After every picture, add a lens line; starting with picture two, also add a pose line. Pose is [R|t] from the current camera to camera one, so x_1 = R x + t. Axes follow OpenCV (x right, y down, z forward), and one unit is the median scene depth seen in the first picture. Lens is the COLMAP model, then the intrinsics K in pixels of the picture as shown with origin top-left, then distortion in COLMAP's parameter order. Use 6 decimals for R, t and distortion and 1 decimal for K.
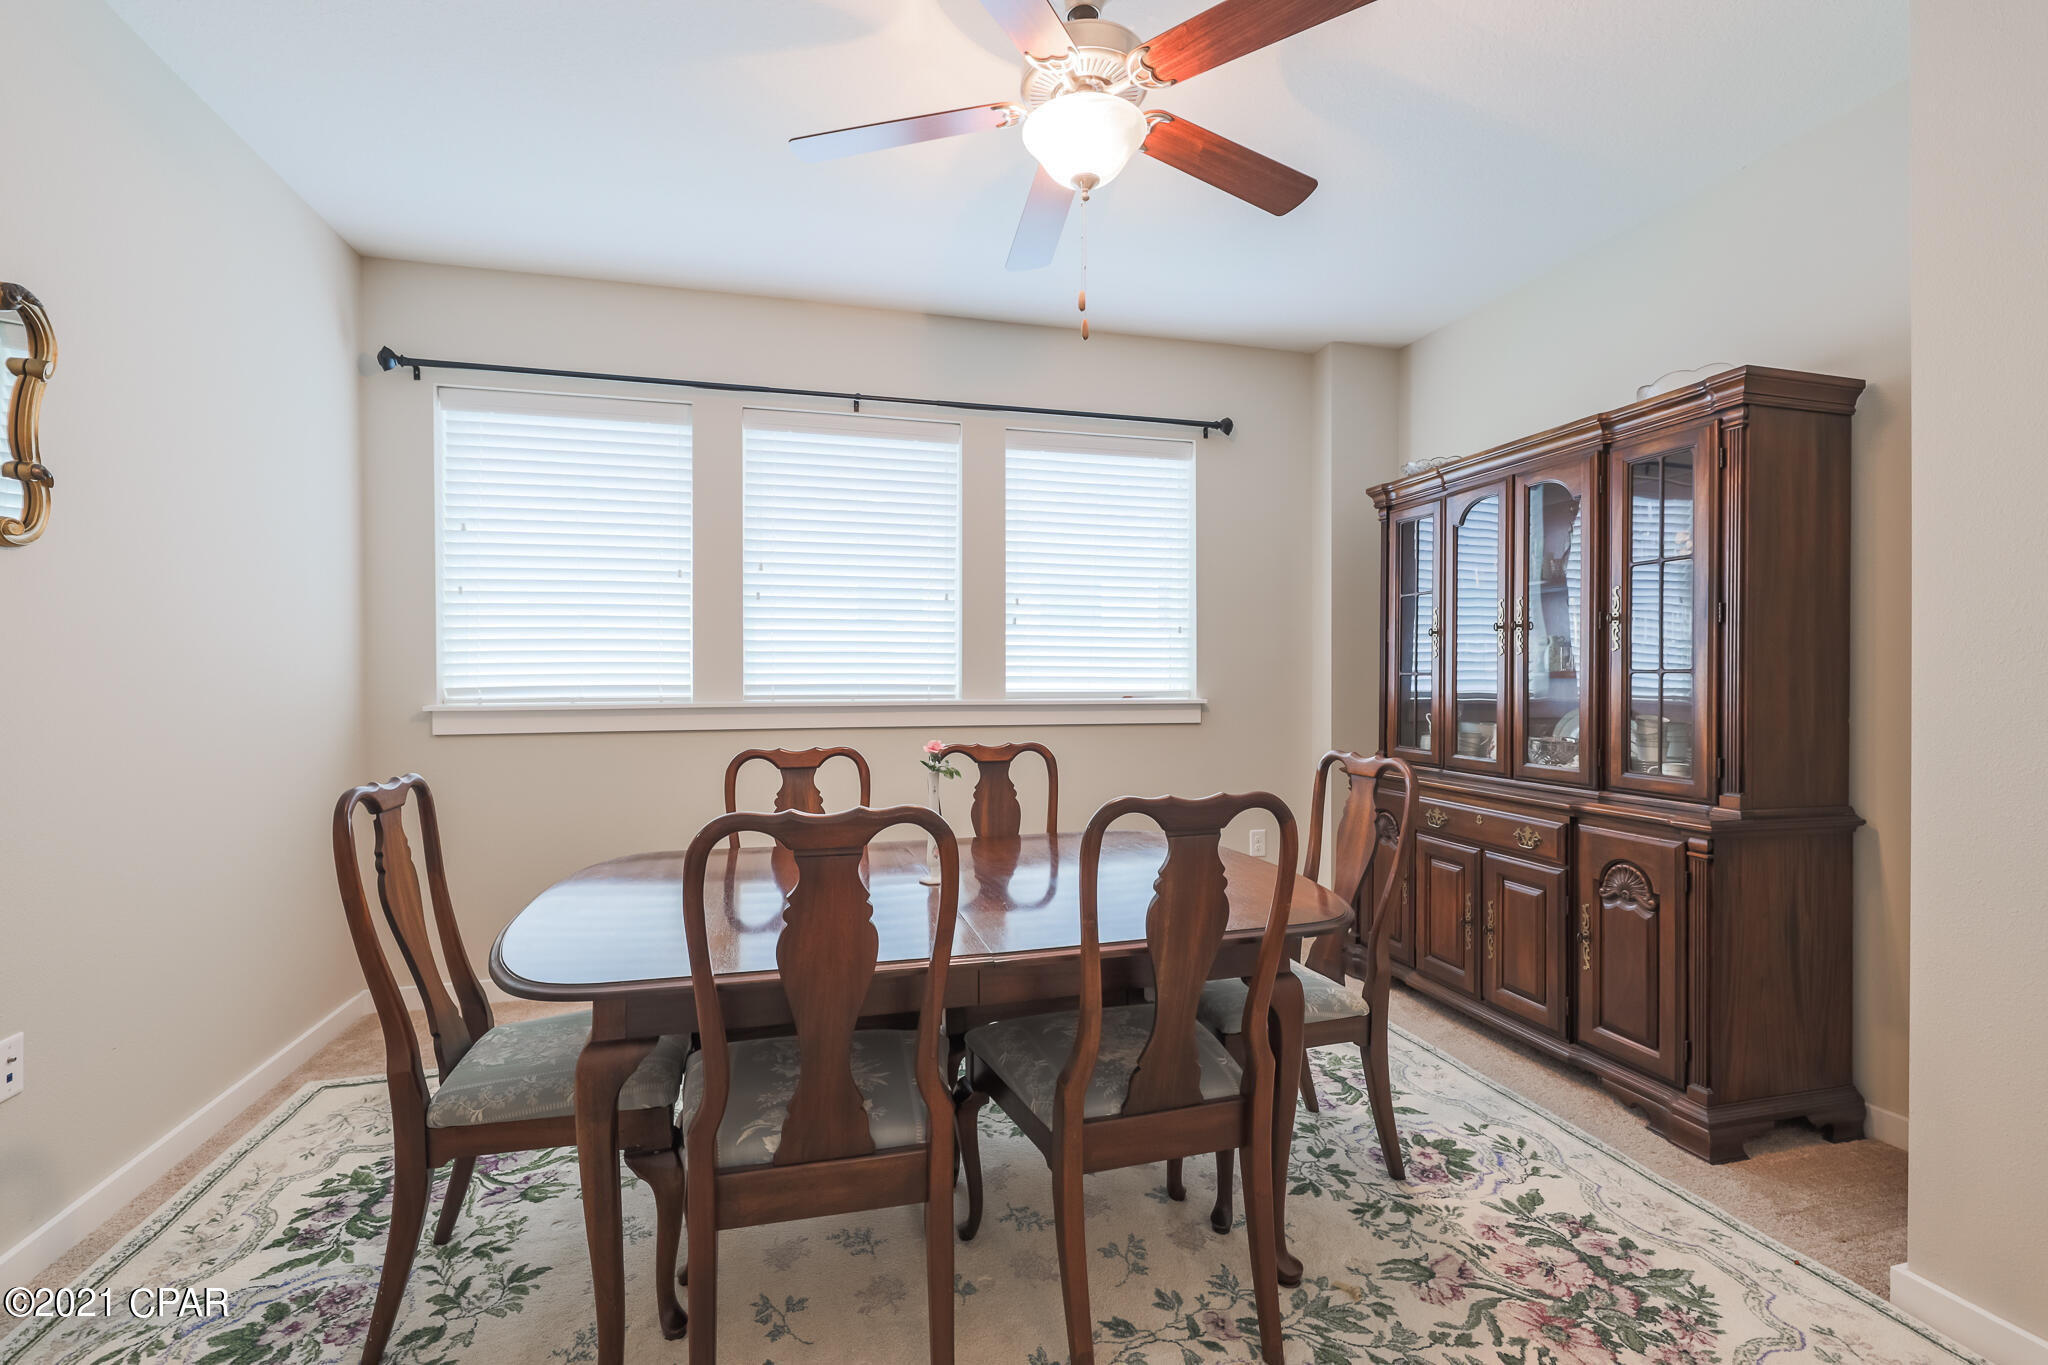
lens RADIAL K [[917.7, 0, 1032.7], [0, 917.7, 681.8], [0, 0, 1]] dist [-0.002872, 0.000183]
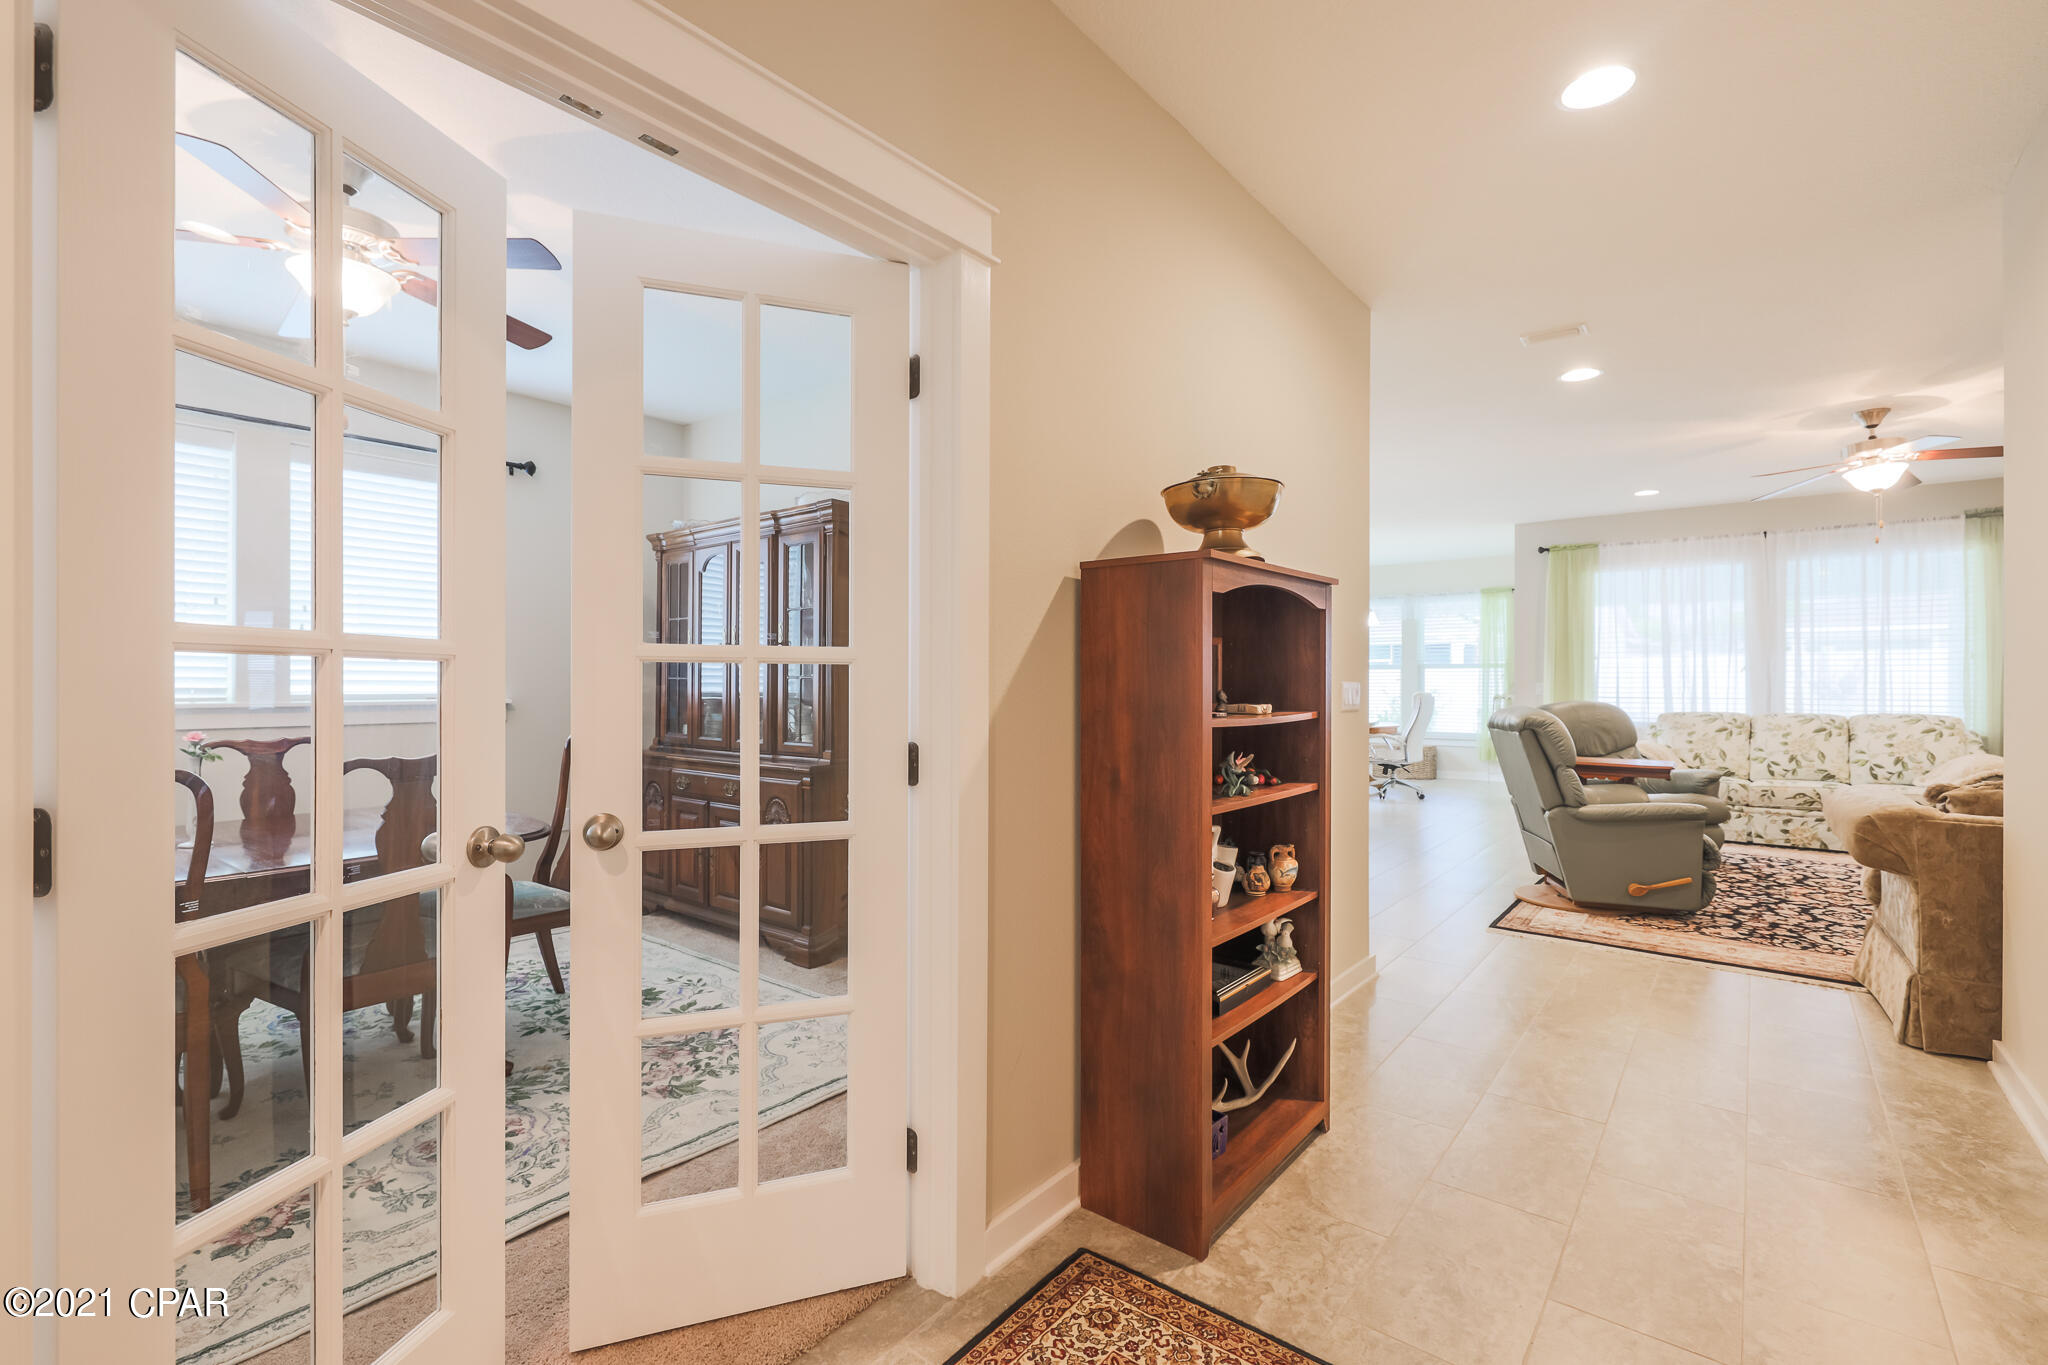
lens RADIAL K [[917.7, 0, 1025.0], [0, 917.7, 681.4], [0, 0, 1]] dist [-0.002872, 0.000183]
pose [[0.813464, 0.001255, 0.581613, 0.065659], [0.001660, 0.999989, -0.004480, 0.003146], [-0.581612, 0.004610, 0.813453, -0.504005]]
